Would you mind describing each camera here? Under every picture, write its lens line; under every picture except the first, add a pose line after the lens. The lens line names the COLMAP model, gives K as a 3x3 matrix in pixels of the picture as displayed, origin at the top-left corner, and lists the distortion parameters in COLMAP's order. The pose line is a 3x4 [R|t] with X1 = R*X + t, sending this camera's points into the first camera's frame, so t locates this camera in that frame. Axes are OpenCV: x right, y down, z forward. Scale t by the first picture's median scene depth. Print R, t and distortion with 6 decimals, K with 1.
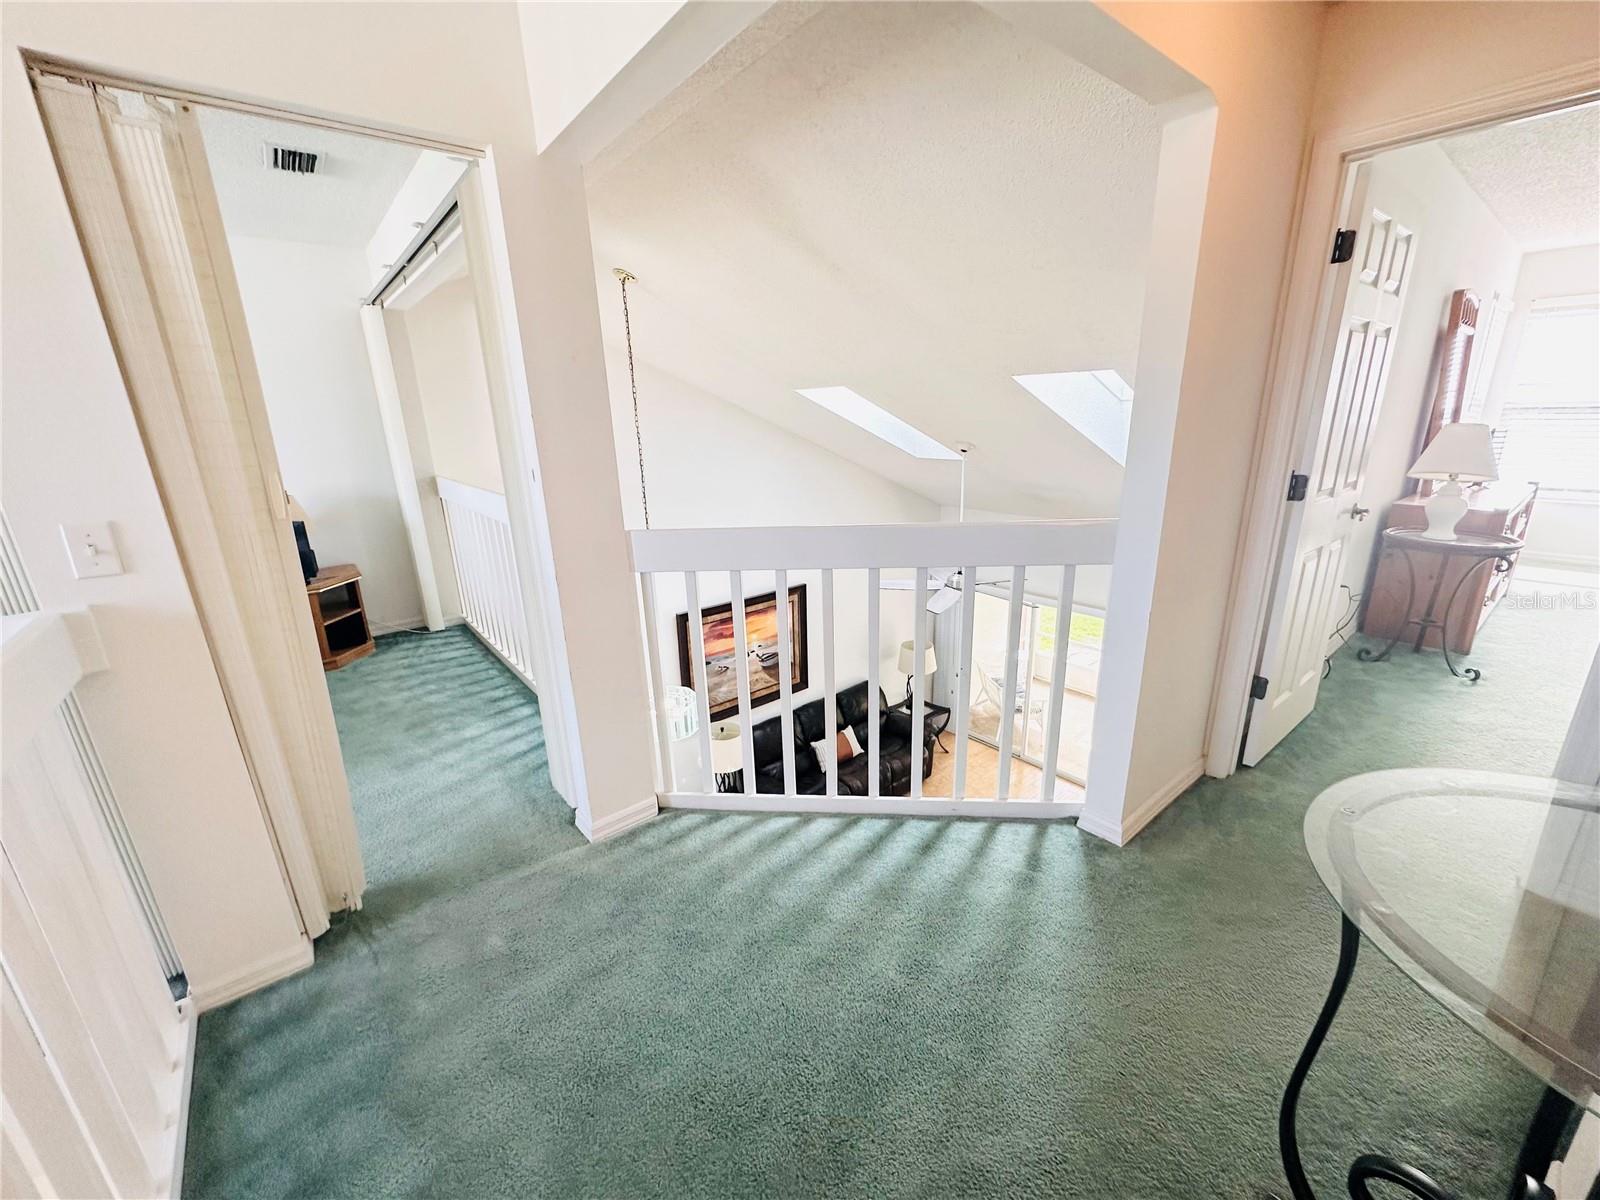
lens RADIAL K [[637.7, 0, 800.2], [0, 637.7, 597.5], [0, 0, 1]] dist [-0.004095, 0.000278]
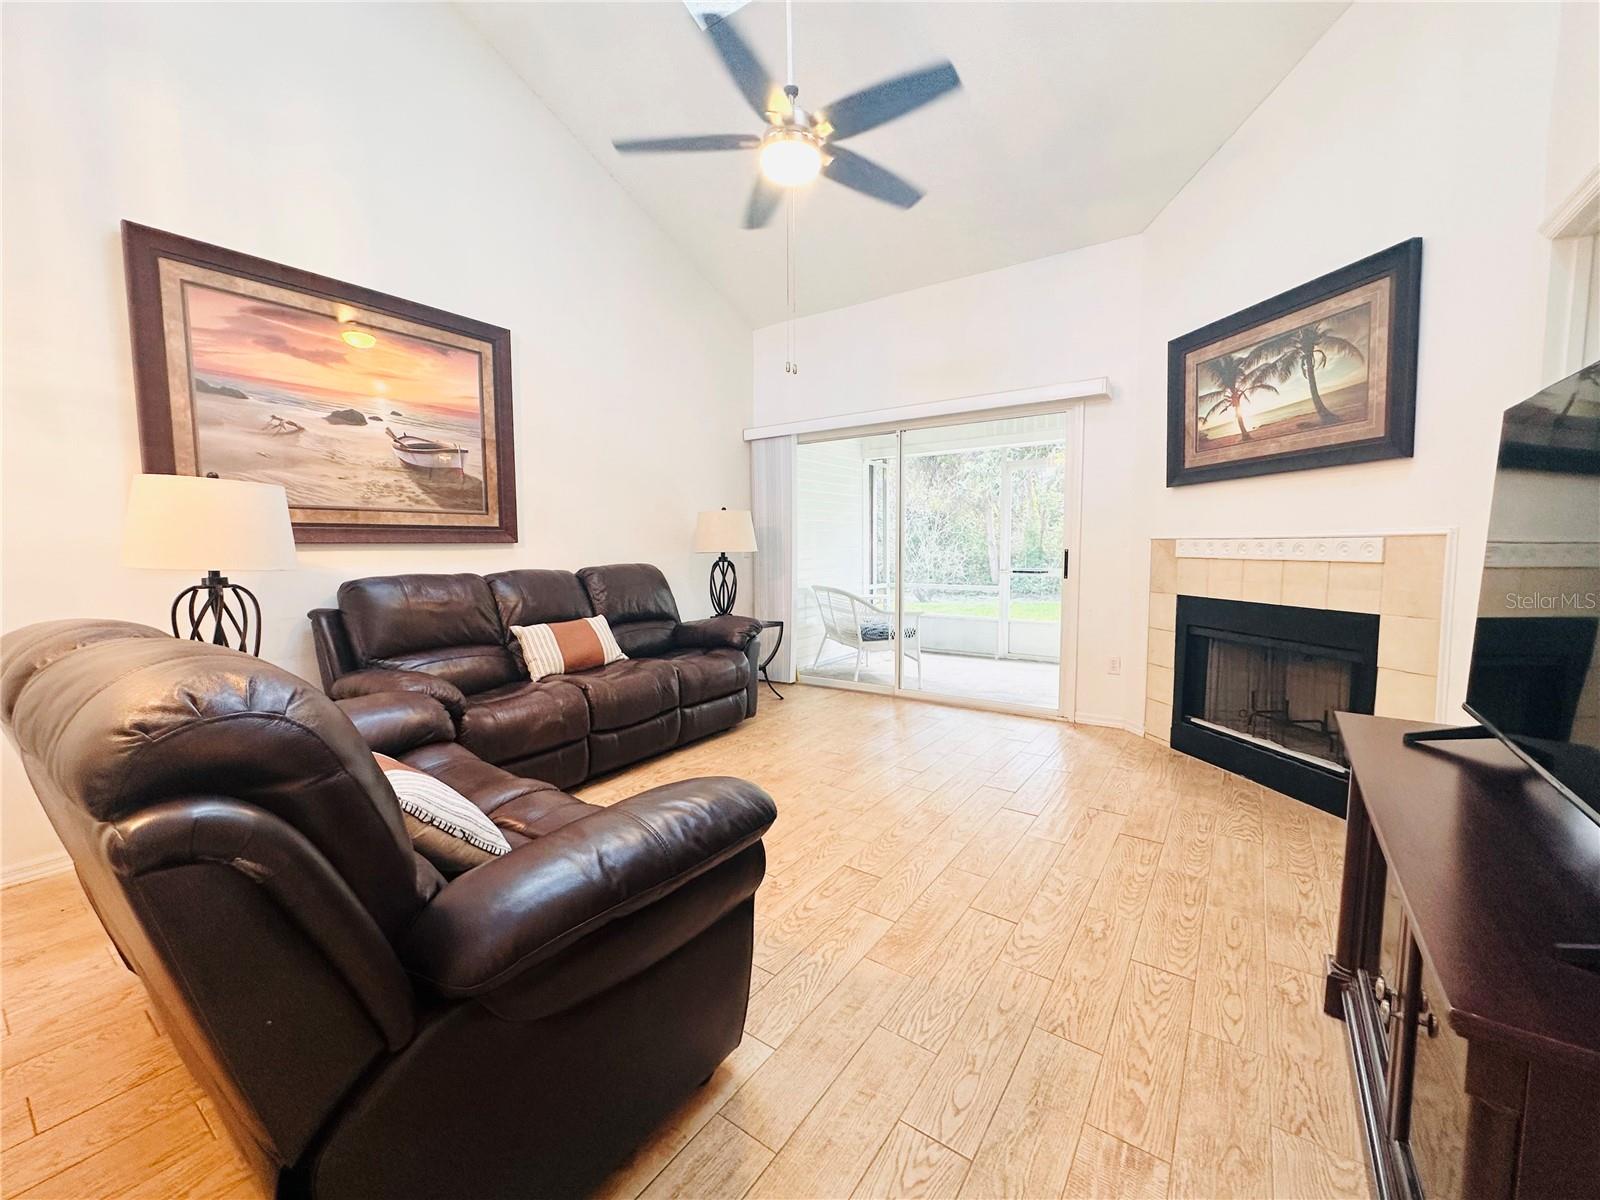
lens RADIAL K [[642.6, 0, 800.9], [0, 642.6, 595.7], [0, 0, 1]] dist [-0.002227, 0.000017]
pose [[0.961925, -0.001720, 0.273309, 0.184390], [0.058491, 0.978108, -0.199708, 0.607478], [-0.266982, 0.208091, 0.940967, 0.910290]]
